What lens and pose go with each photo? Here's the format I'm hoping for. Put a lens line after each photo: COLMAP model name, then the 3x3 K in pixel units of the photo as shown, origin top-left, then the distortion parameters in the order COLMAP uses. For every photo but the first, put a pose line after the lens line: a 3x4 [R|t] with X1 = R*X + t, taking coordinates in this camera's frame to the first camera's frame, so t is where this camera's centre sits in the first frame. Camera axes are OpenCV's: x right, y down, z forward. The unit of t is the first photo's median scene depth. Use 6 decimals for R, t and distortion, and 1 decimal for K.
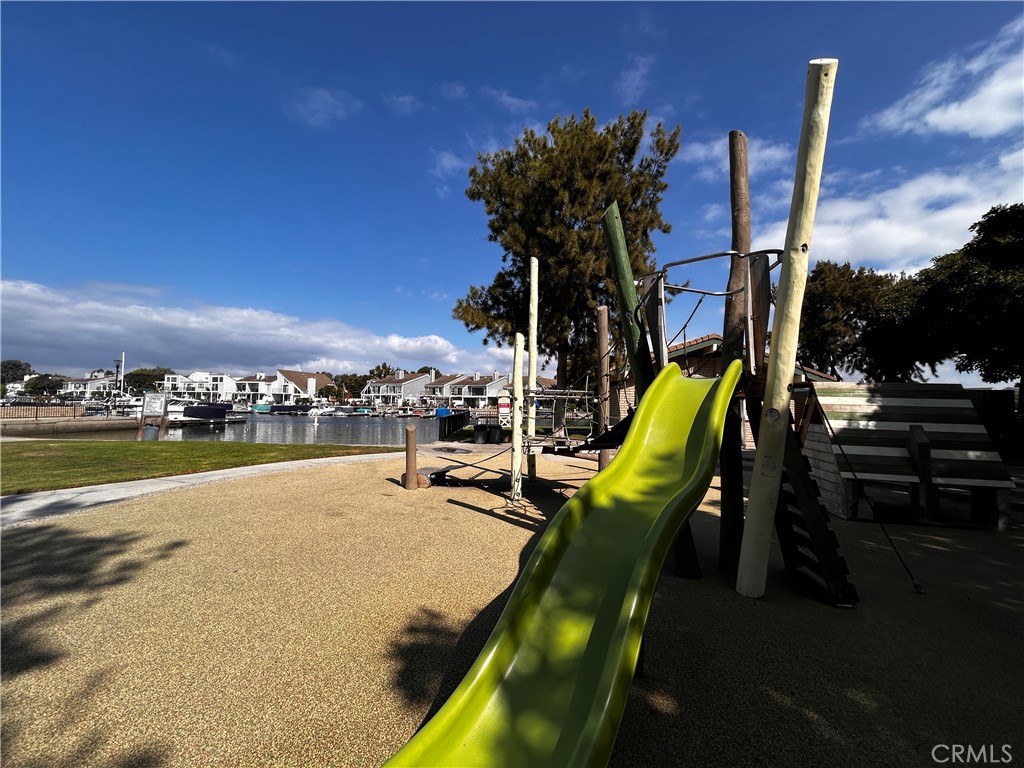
lens RADIAL K [[411.1, 0, 513.0], [0, 411.1, 385.2], [0, 0, 1]] dist [0.000299, 0.000004]
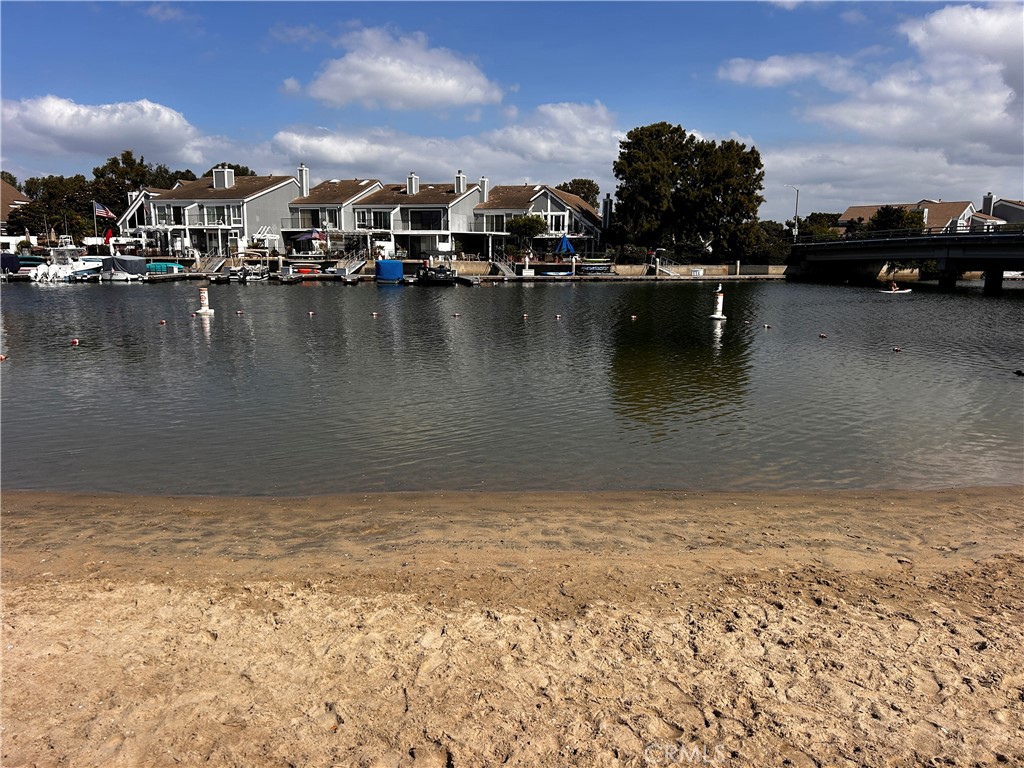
lens RADIAL K [[770.5, 0, 510.2], [0, 770.5, 386.1], [0, 0, 1]] dist [0.004204, -0.007889]
pose [[0.969919, -0.047806, 0.238687, -0.200647], [-0.005317, 0.976132, 0.217112, 0.009049], [-0.243370, -0.211850, 0.946515, 0.169653]]
